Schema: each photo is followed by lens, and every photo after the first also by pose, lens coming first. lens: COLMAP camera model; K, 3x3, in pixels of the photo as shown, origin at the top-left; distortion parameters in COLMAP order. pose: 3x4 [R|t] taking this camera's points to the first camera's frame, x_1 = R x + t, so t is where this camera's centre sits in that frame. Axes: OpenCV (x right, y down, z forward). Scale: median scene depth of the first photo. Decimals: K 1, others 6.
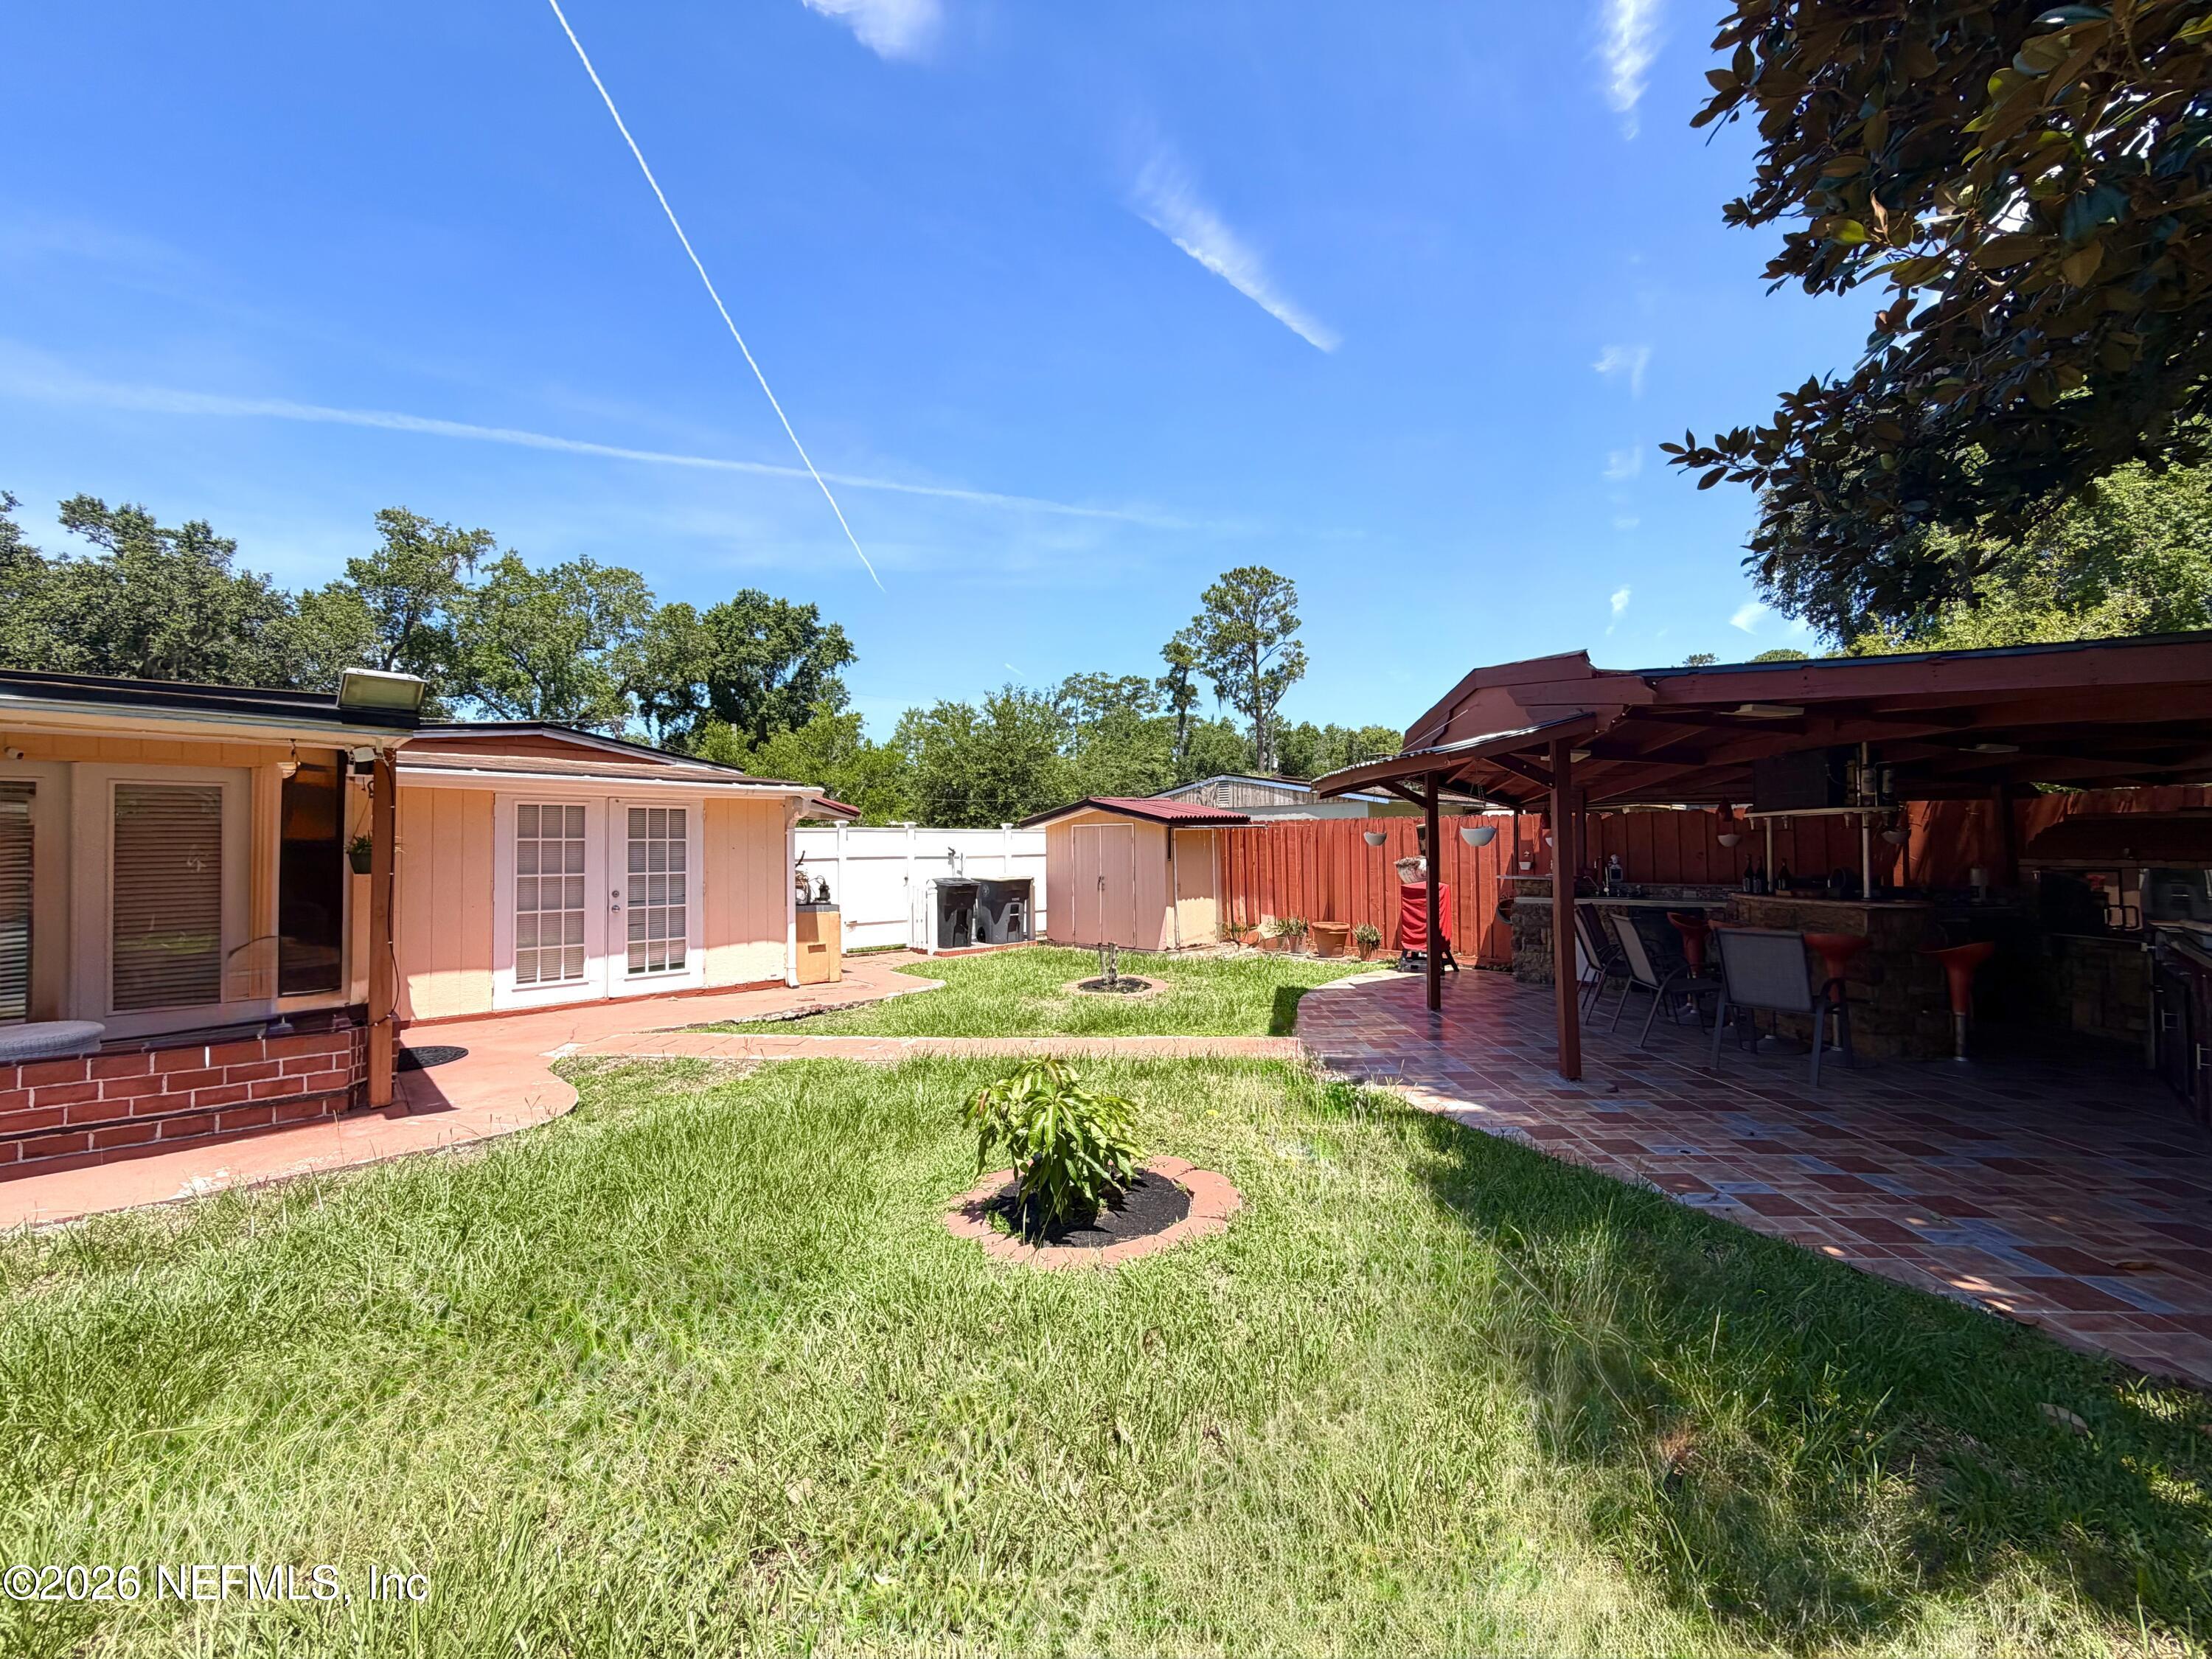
lens RADIAL K [[886.2, 0, 1101.4], [0, 886.2, 826.0], [0, 0, 1]] dist [-0.000534, 0.000537]
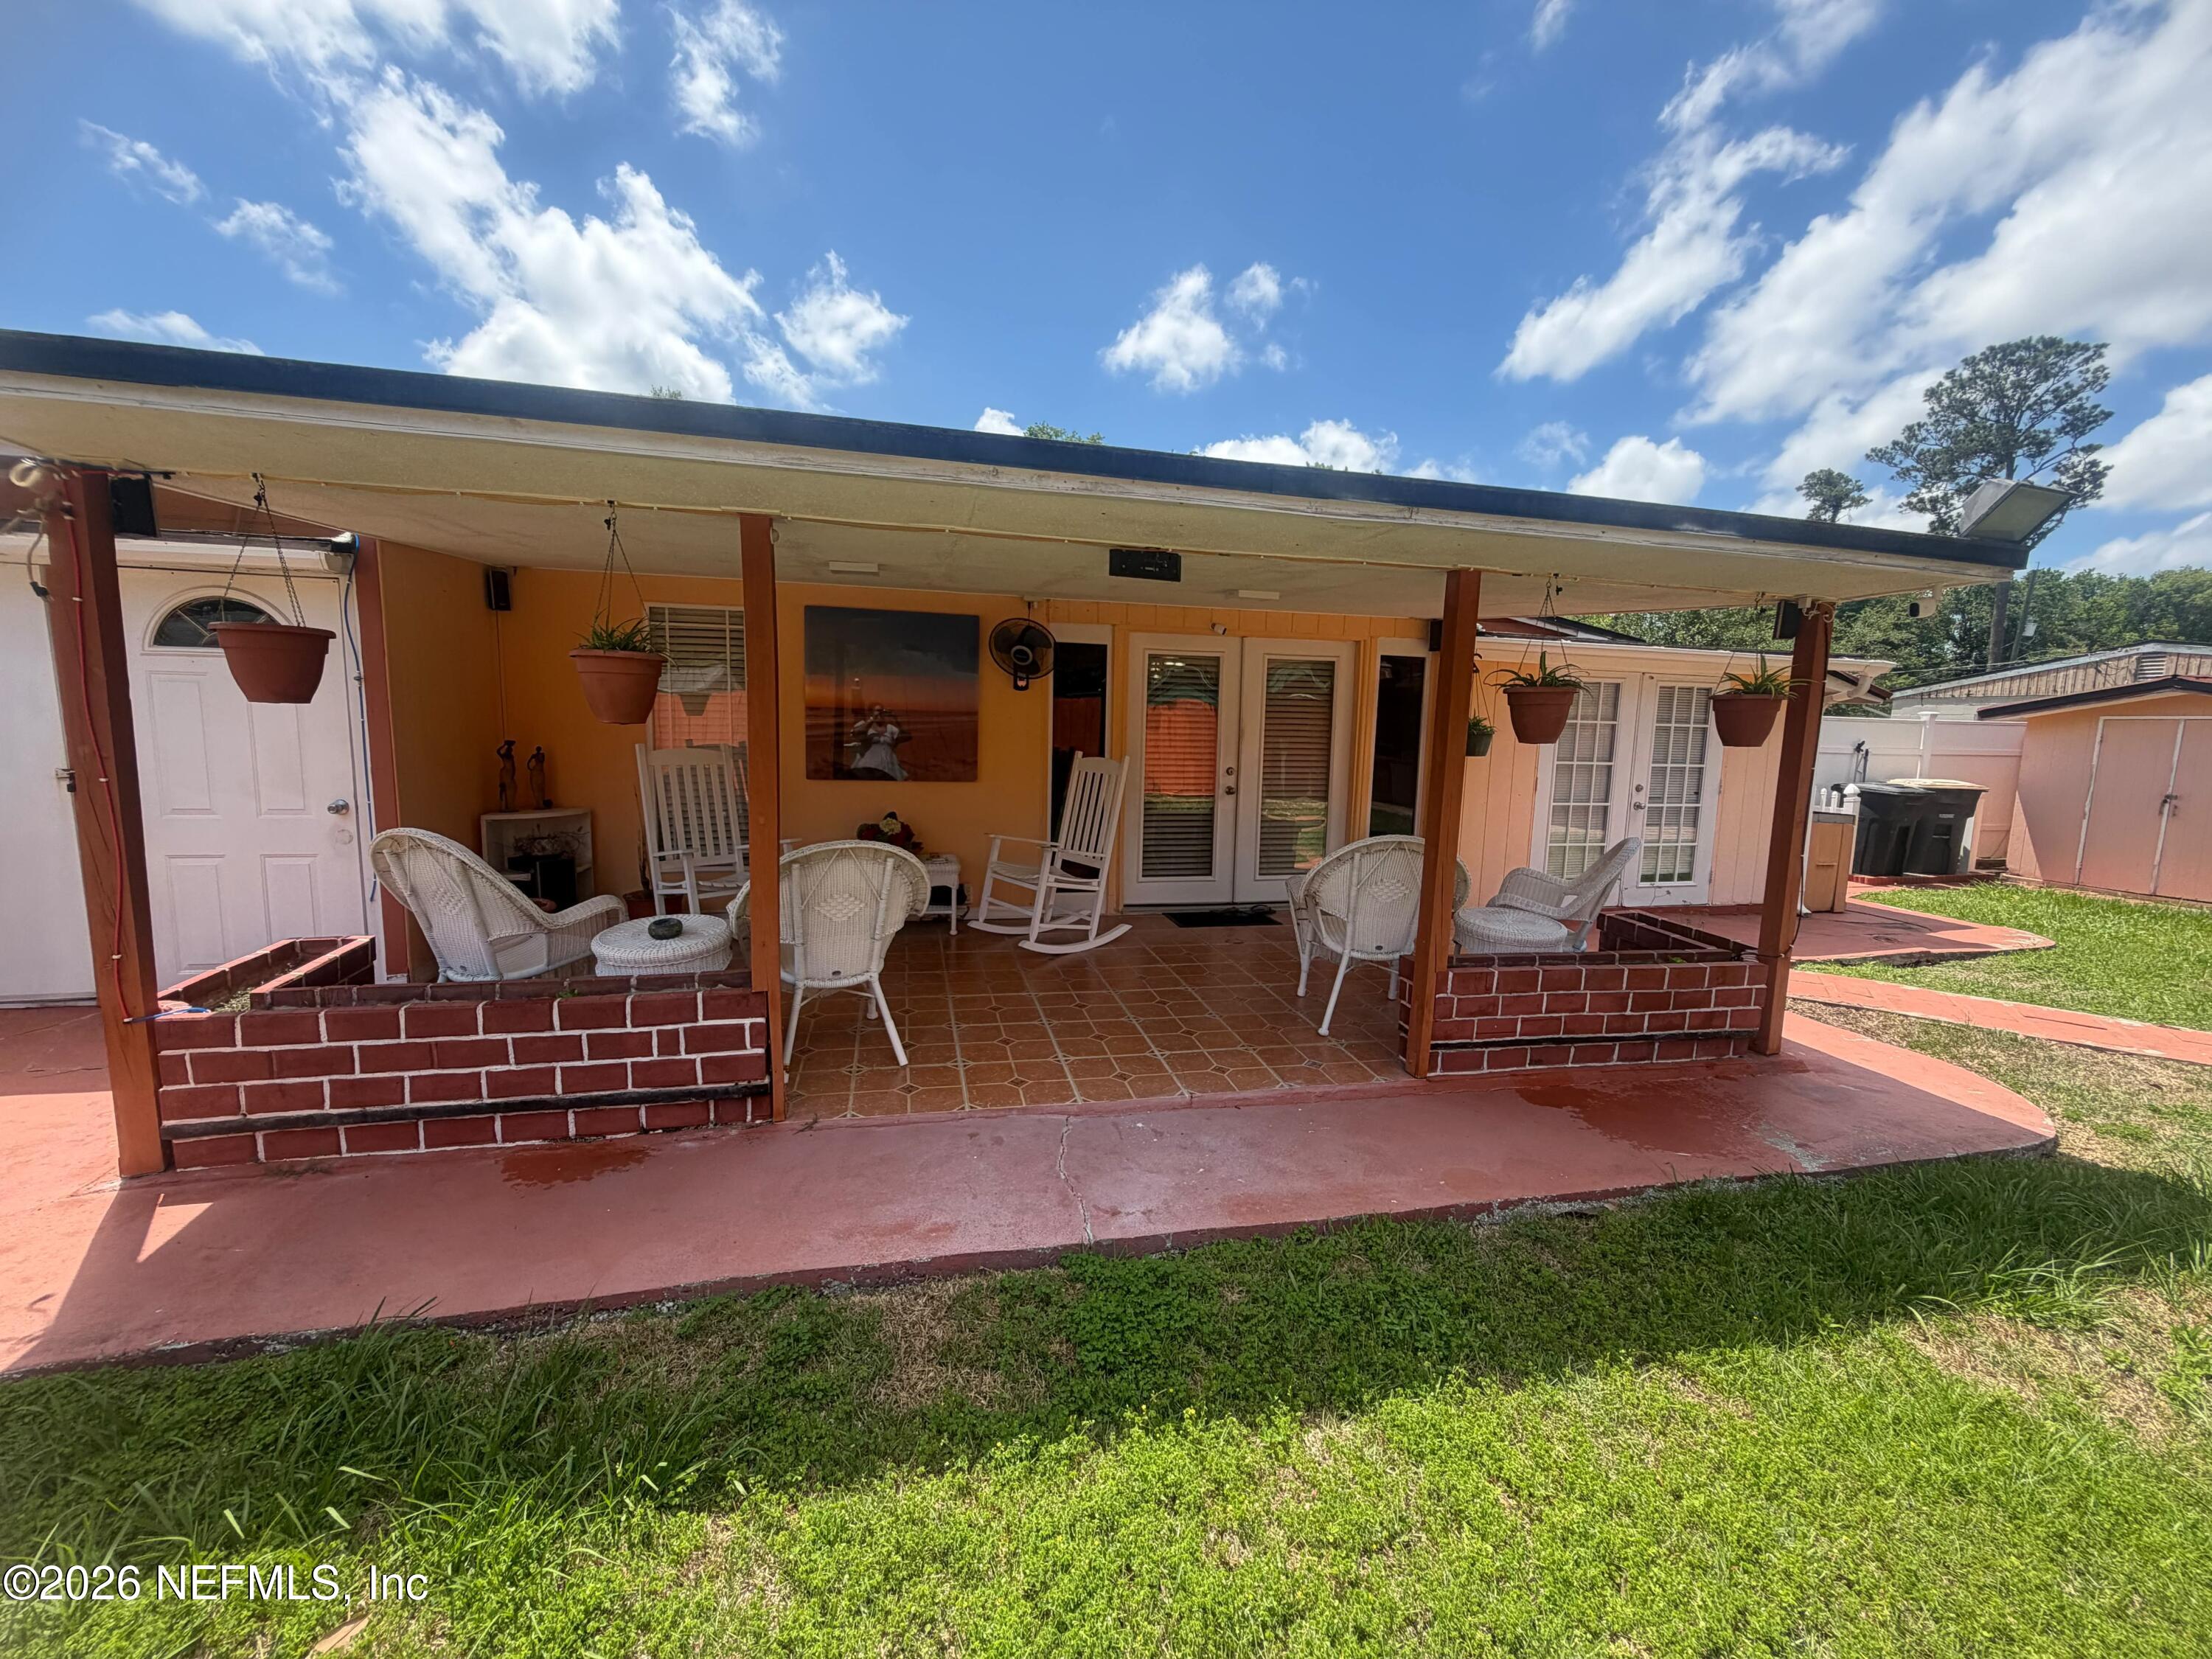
lens RADIAL K [[887.4, 0, 1094.2], [0, 887.4, 824.4], [0, 0, 1]] dist [0.002970, 0.000714]
pose [[0.855485, 0.091663, -0.509649, -0.063712], [-0.022925, 0.989947, 0.139566, 0.000394], [0.517319, -0.107713, 0.848987, -0.000290]]
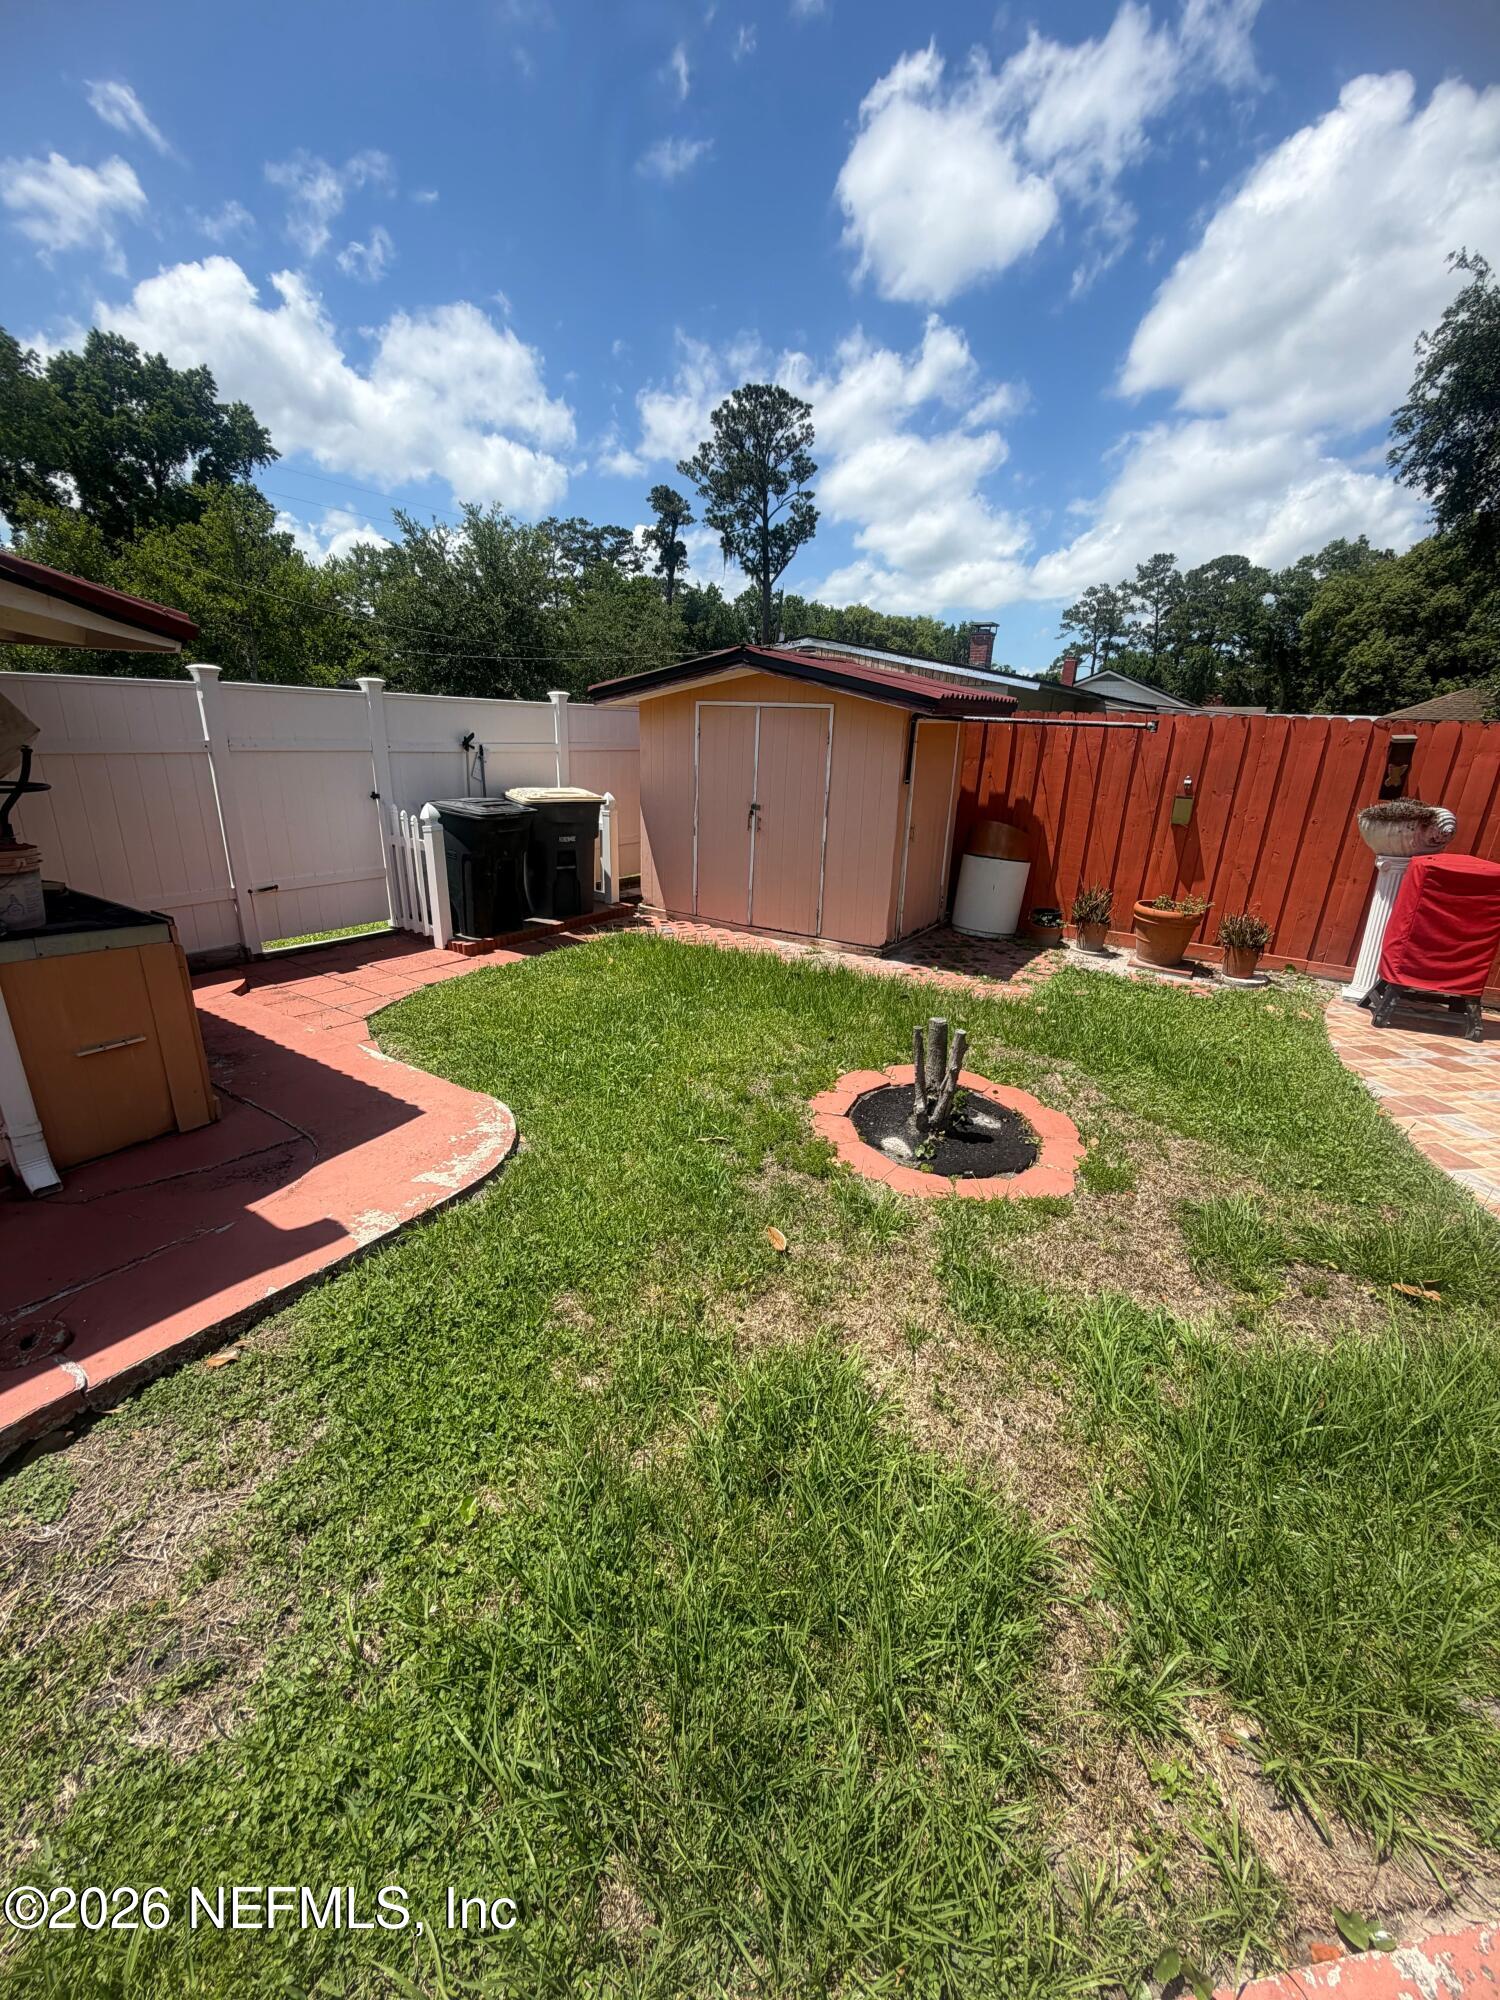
lens RADIAL K [[802.4, 0, 737.0], [0, 802.4, 1003.7], [0, 0, 1]] dist [0.002970, 0.000714]
pose [[0.981418, -0.019086, 0.190930, -0.019554], [-0.049069, 0.936991, 0.345891, 0.000180], [-0.185501, -0.348832, 0.918643, 0.091485]]
